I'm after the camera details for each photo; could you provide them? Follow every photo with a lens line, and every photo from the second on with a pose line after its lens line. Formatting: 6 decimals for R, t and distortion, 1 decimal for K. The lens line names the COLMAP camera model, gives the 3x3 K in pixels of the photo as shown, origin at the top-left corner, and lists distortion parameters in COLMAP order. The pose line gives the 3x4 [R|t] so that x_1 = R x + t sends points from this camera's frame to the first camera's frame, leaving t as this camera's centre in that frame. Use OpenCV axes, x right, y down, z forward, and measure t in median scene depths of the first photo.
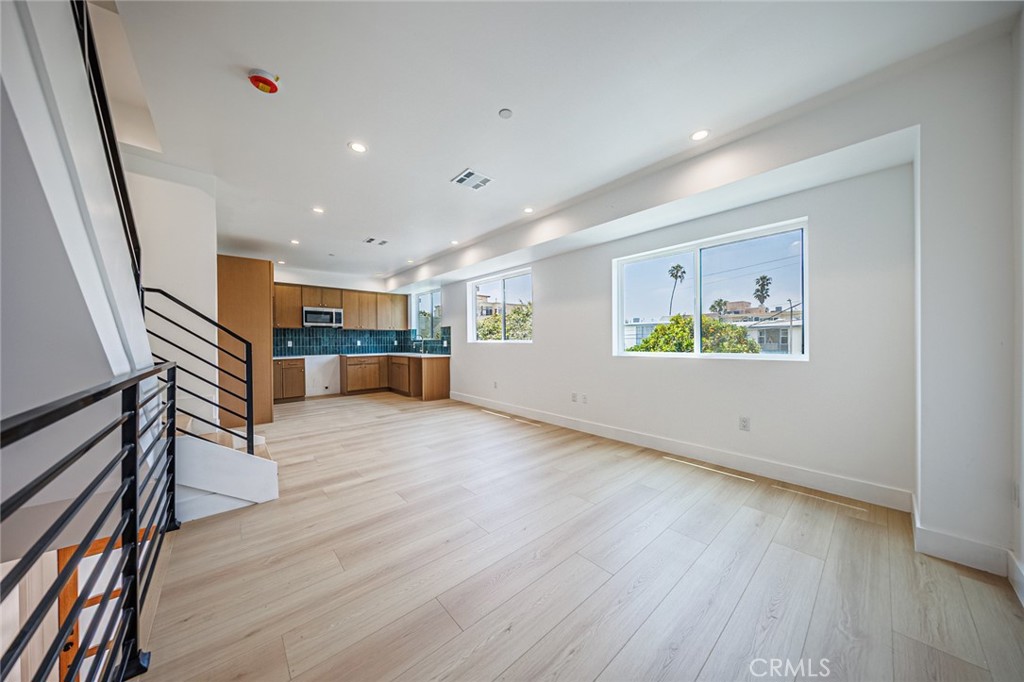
lens RADIAL K [[330.5, 0, 517.1], [0, 330.5, 341.5], [0, 0, 1]] dist [-0.001027, -0.000053]
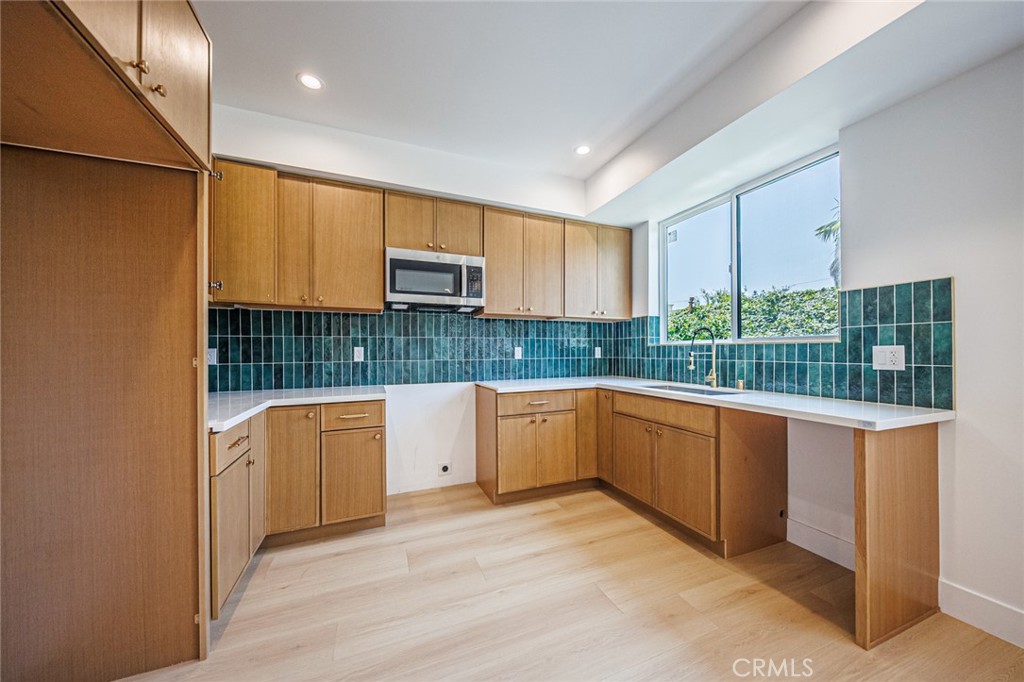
lens RADIAL K [[356.1, 0, 511.9], [0, 356.1, 347.2], [0, 0, 1]] dist [-0.000091, -0.000008]
pose [[0.937371, 0.000825, -0.348332, -0.367450], [-0.004151, 0.999953, -0.008801, 0.002296], [0.348308, 0.009696, 0.937330, 0.650803]]
